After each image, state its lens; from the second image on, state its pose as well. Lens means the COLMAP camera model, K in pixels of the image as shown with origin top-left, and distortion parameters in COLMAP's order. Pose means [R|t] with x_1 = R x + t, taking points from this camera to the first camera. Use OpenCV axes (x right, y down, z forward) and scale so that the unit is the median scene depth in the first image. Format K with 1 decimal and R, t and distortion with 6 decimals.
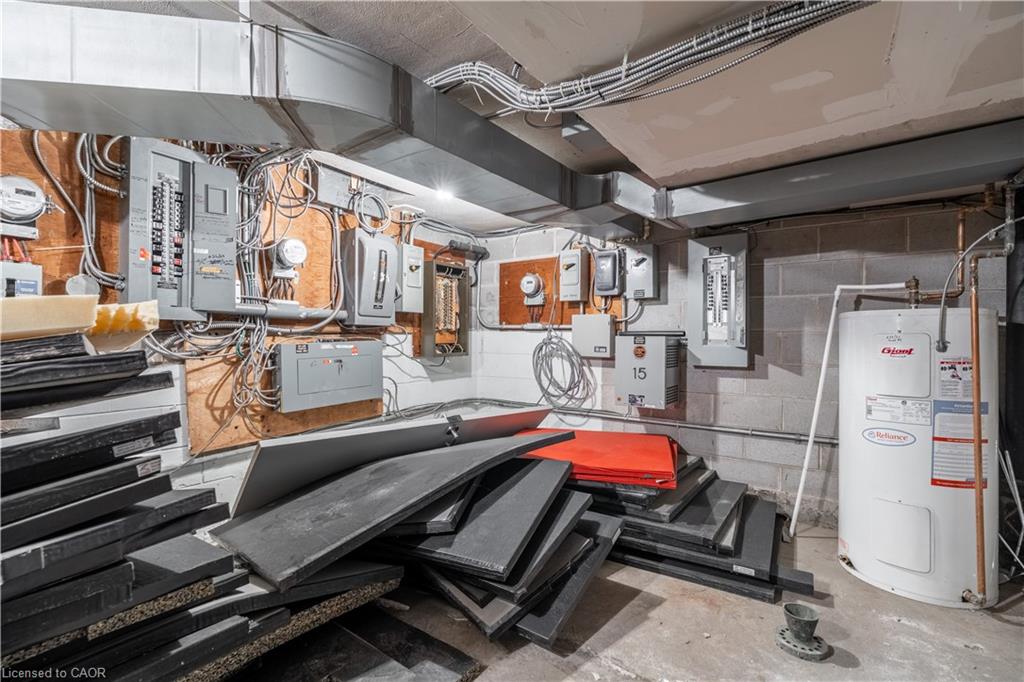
lens RADIAL K [[457.5, 0, 512.0], [0, 457.5, 341.0], [0, 0, 1]] dist [0.000517, 0.000032]
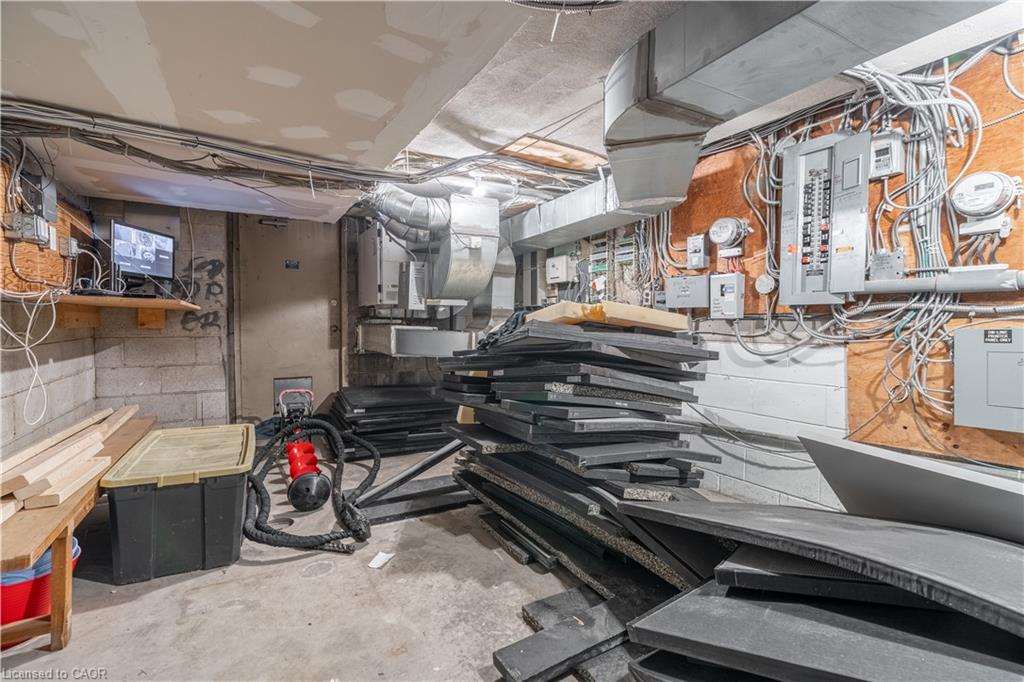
lens RADIAL K [[457.5, 0, 512.0], [0, 457.5, 341.0], [0, 0, 1]] dist [0.000517, 0.000032]
pose [[-0.399011, 0.032513, -0.916370, 0.476811], [-0.002407, 0.999331, 0.036504, 0.001710], [0.916943, 0.016771, -0.398666, 0.714029]]
